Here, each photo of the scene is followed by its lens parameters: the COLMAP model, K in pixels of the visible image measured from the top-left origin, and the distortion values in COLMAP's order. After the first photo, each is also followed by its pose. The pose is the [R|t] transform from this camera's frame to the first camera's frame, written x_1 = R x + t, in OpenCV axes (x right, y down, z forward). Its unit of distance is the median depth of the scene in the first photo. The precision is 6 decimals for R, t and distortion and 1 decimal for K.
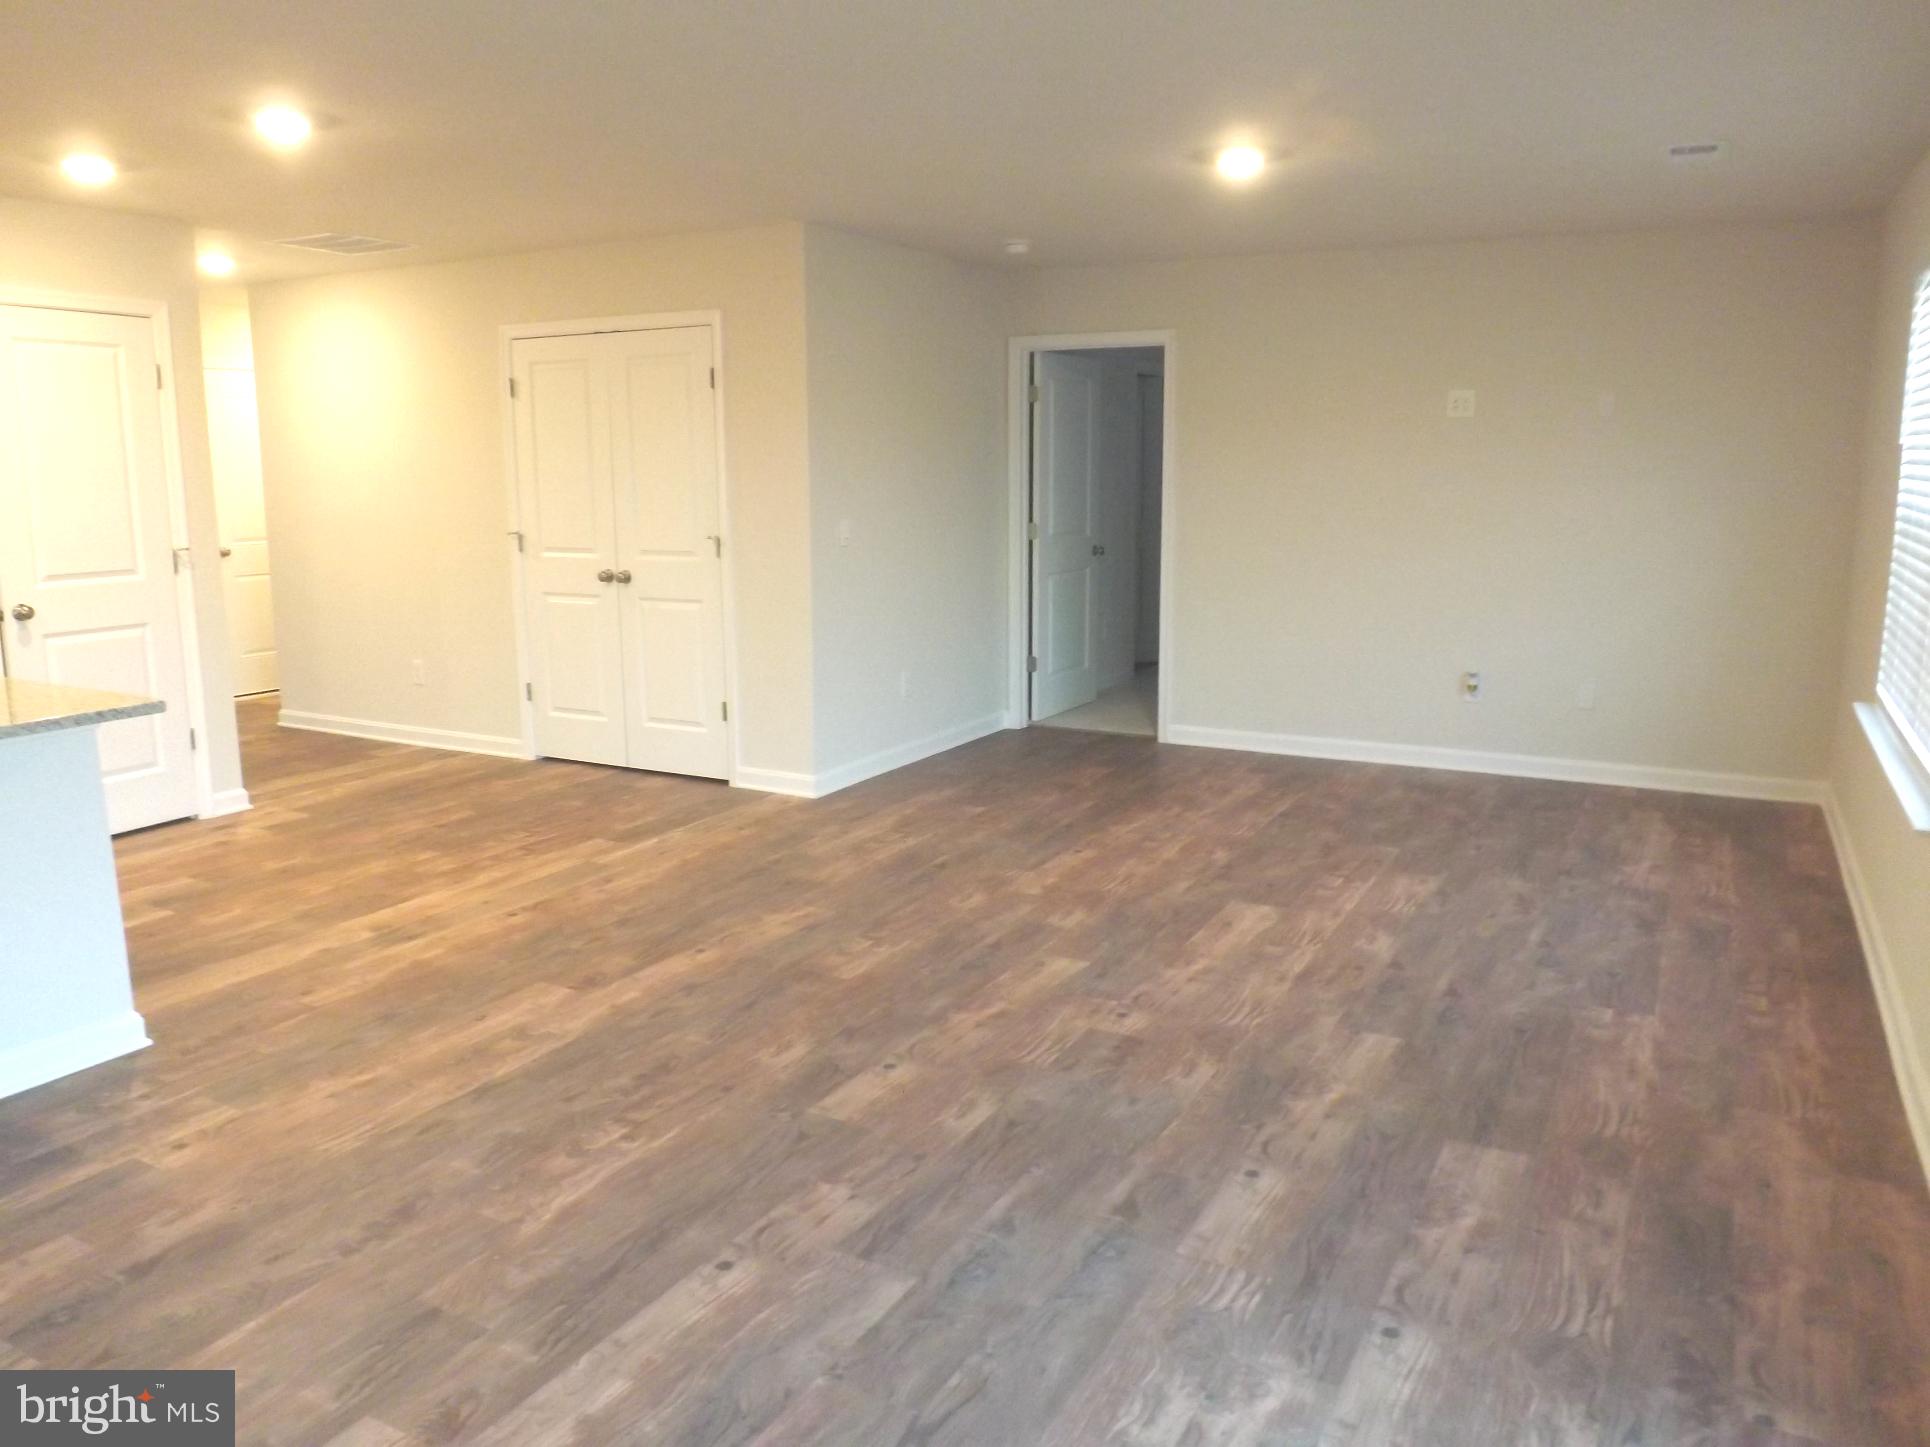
lens RADIAL K [[1391.7, 0, 953.9], [0, 1391.7, 712.2], [0, 0, 1]] dist [-0.061353, 0.017069]
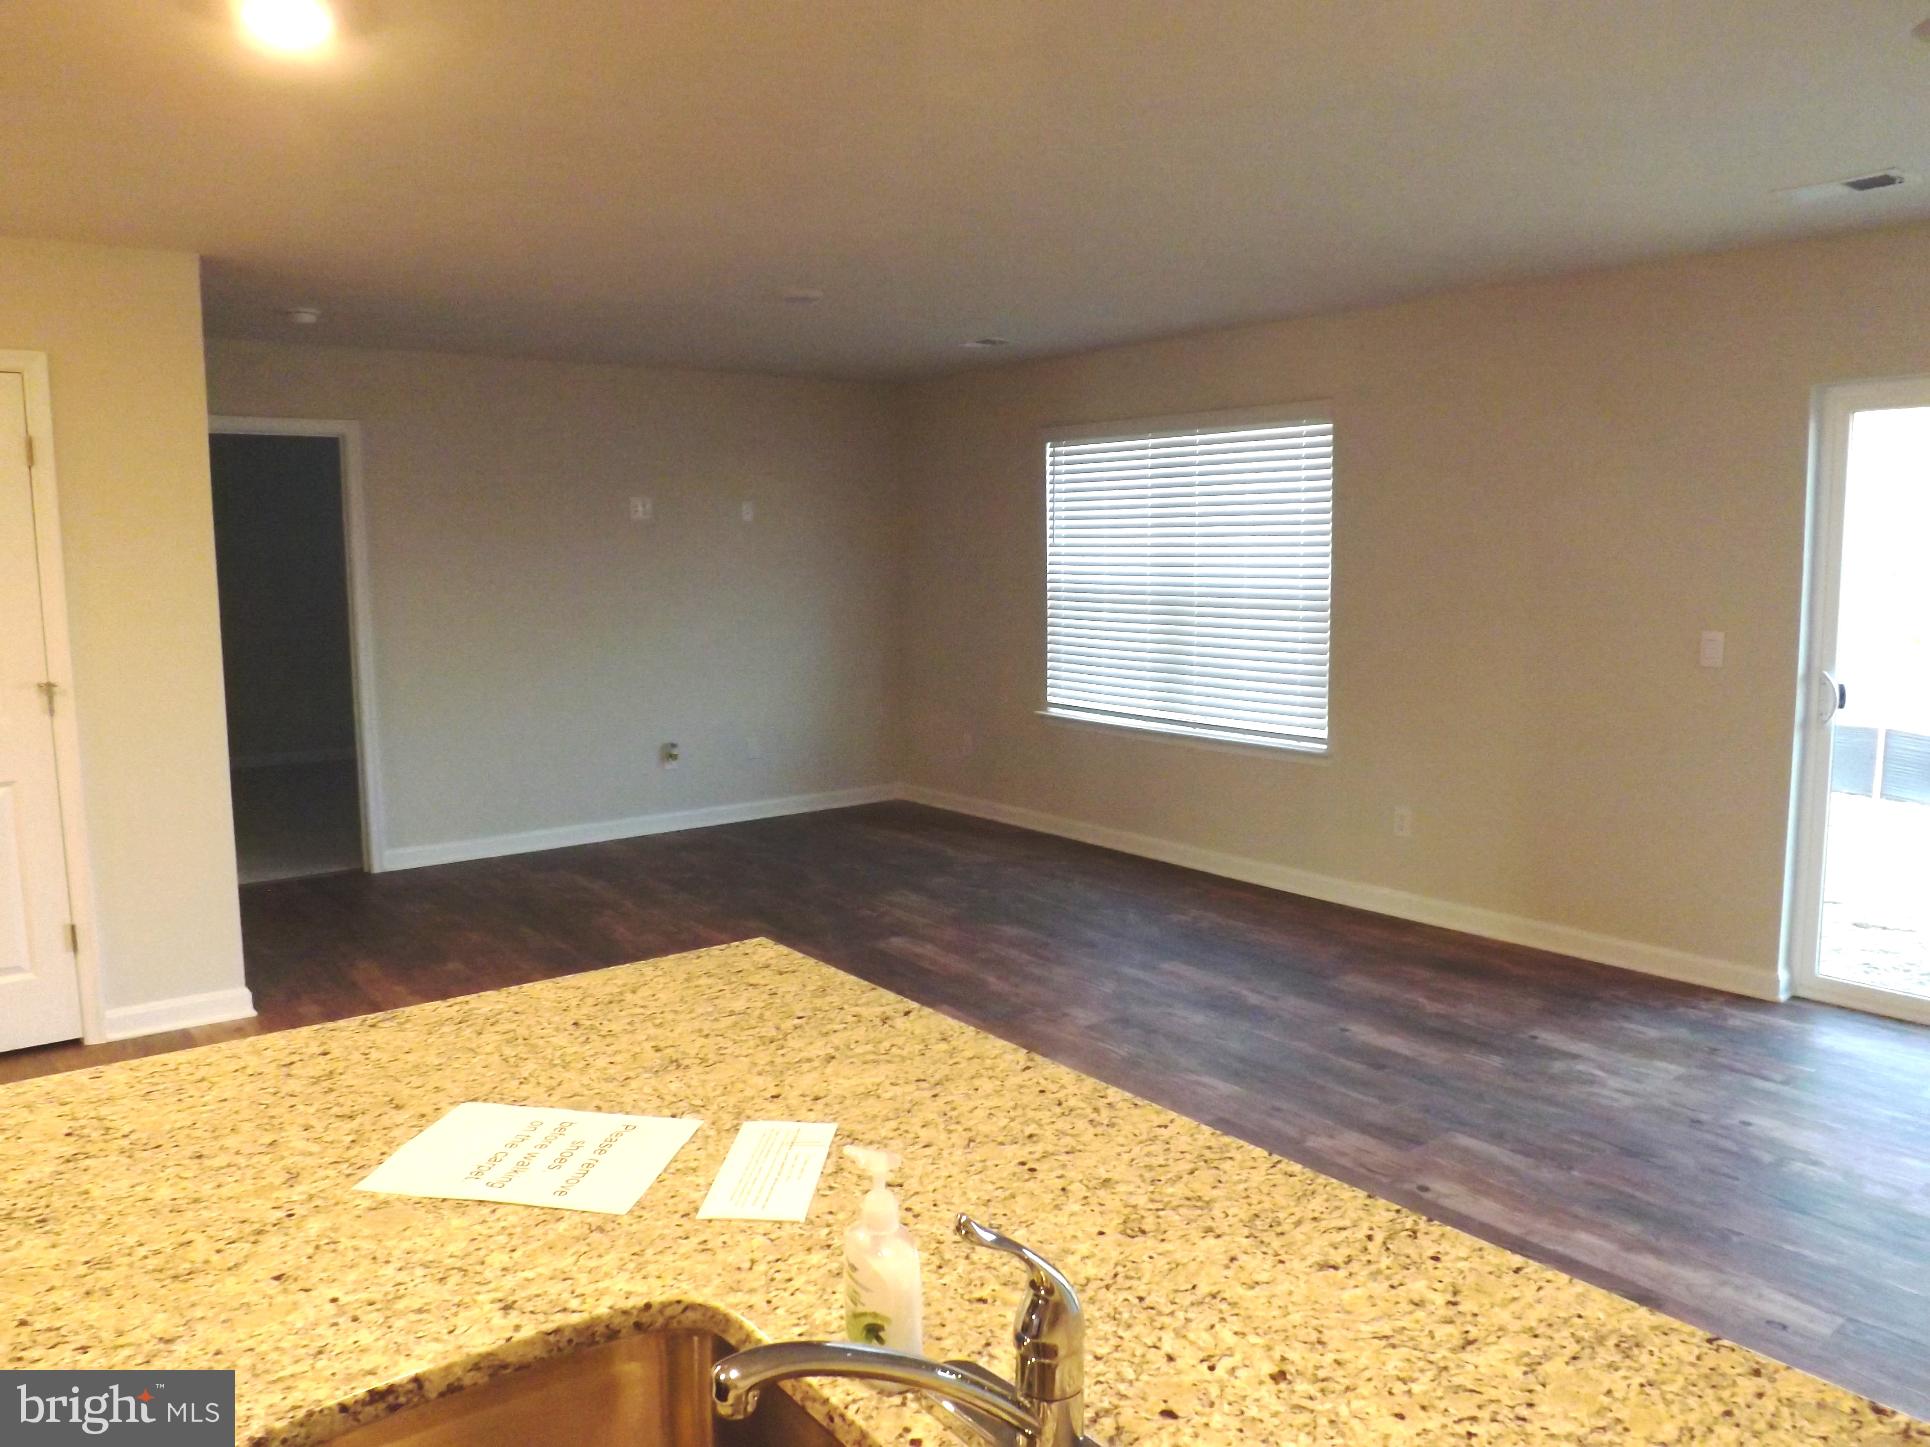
lens RADIAL K [[1391.7, 0, 969.3], [0, 1391.7, 705.4], [0, 0, 1]] dist [-0.061353, 0.017069]
pose [[0.394458, -0.104453, 0.912958, -0.925715], [0.167995, 0.984972, 0.040107, -0.103636], [-0.903427, 0.137552, 0.406077, 0.510176]]
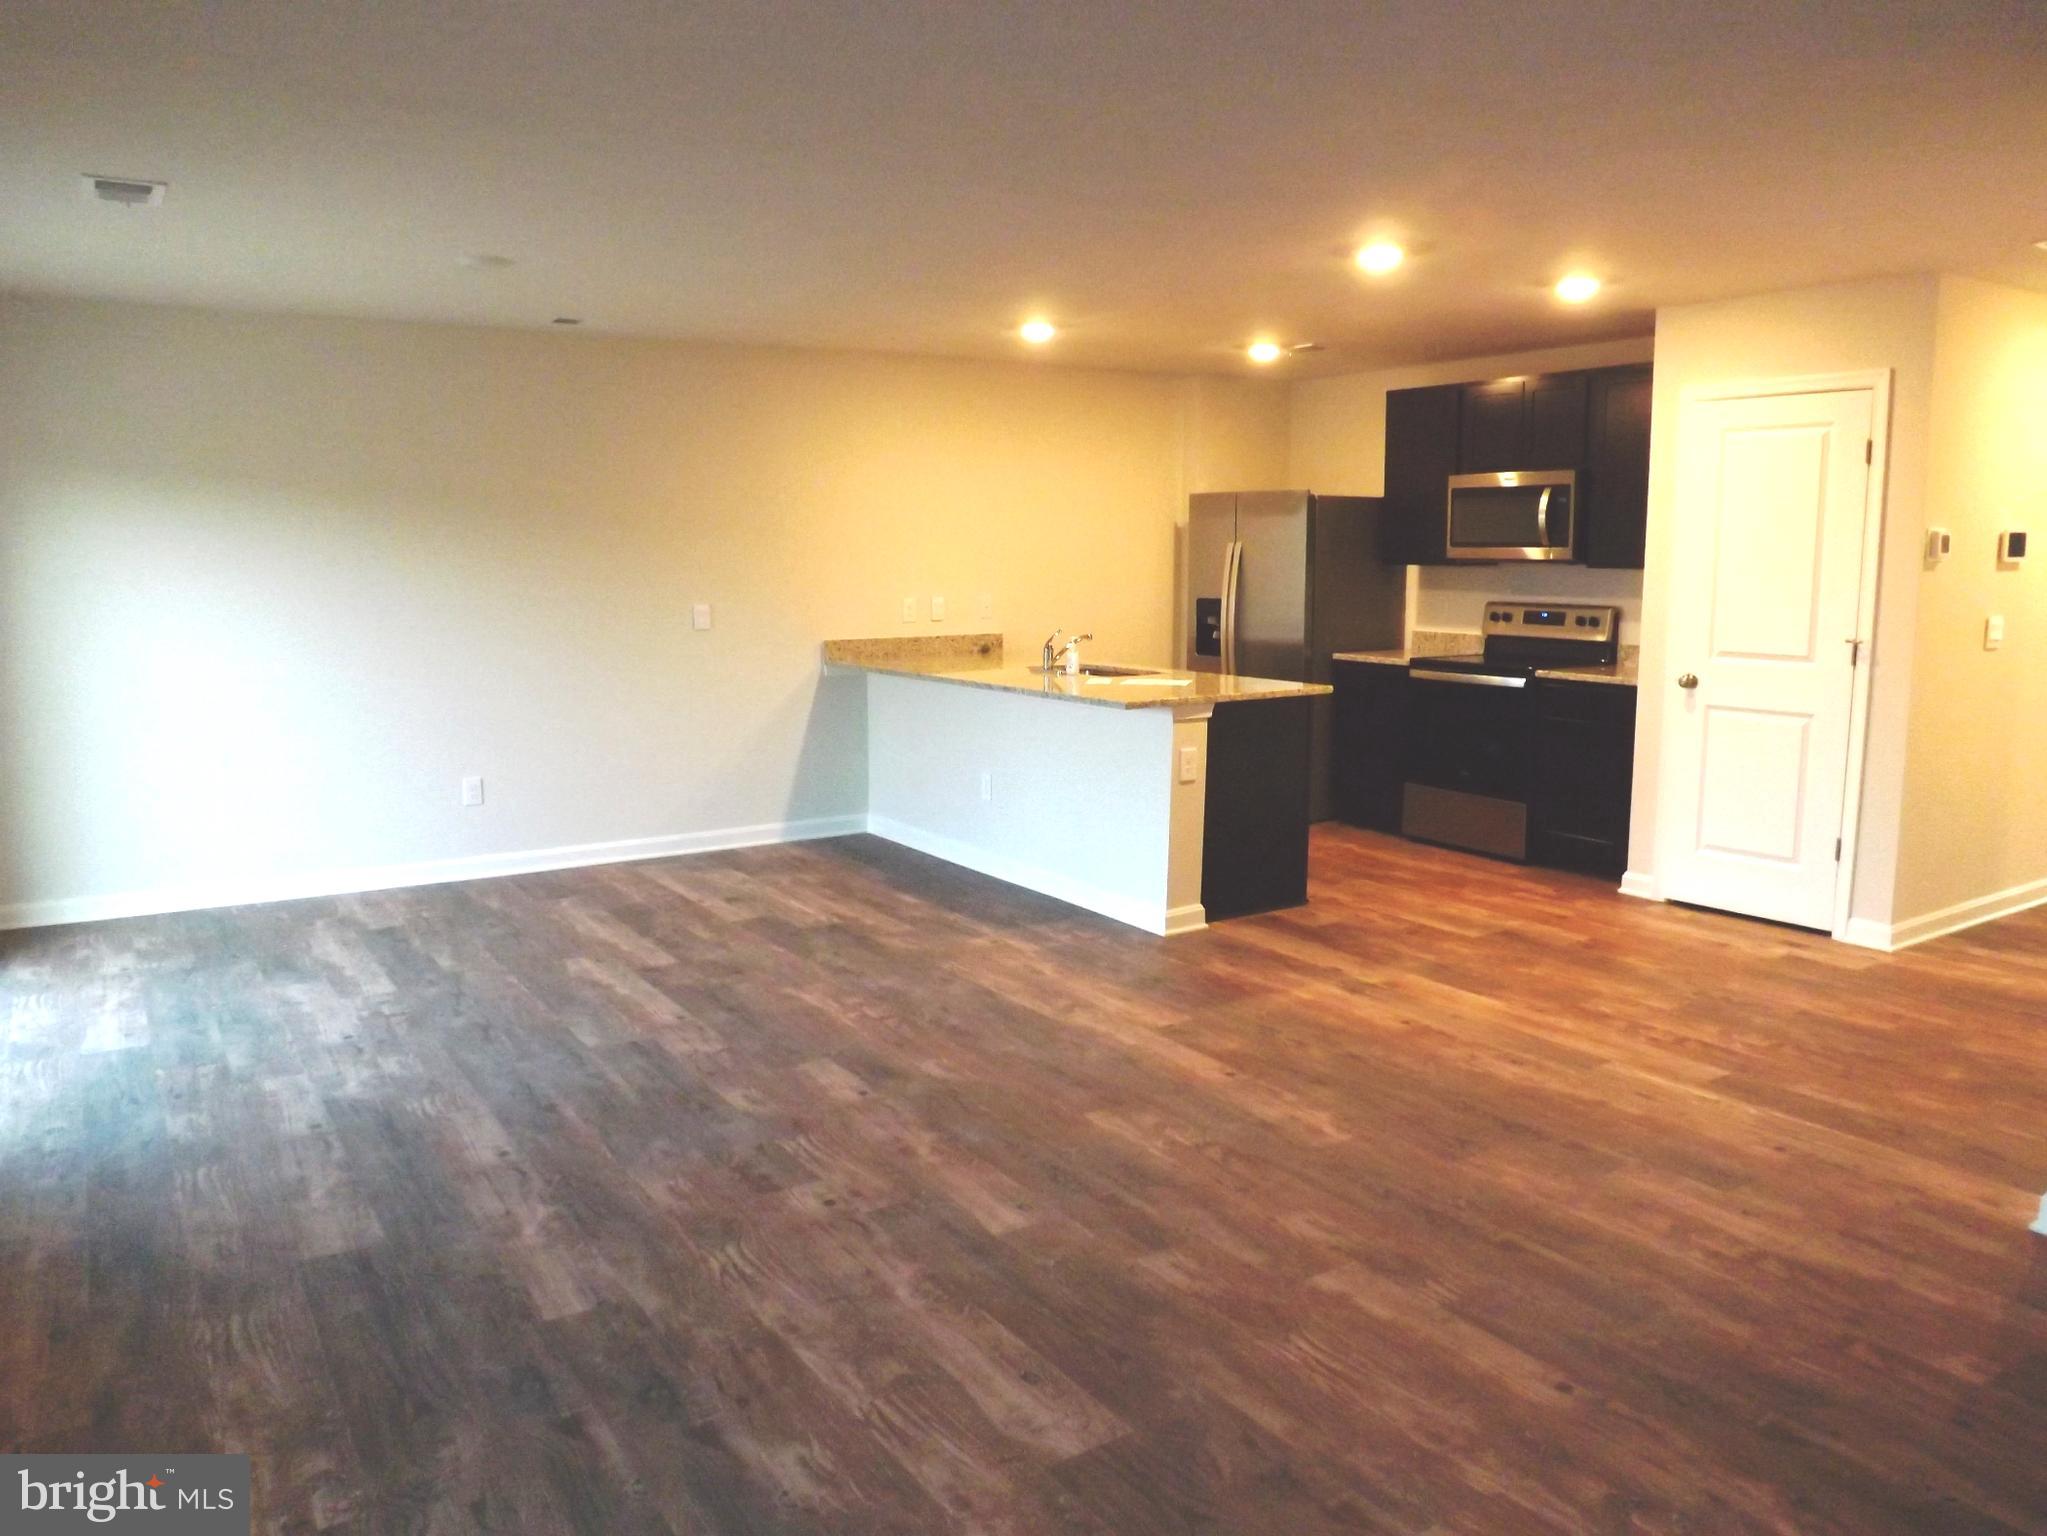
lens RADIAL K [[1476.1, 0, 1027.9], [0, 1476.1, 776.9], [0, 0, 1]] dist [-0.061353, 0.017069]
pose [[-0.468529, 0.139267, -0.872402, 0.761338], [-0.151699, 0.960147, 0.234746, -0.246217], [0.870326, 0.242328, -0.428730, 1.334969]]
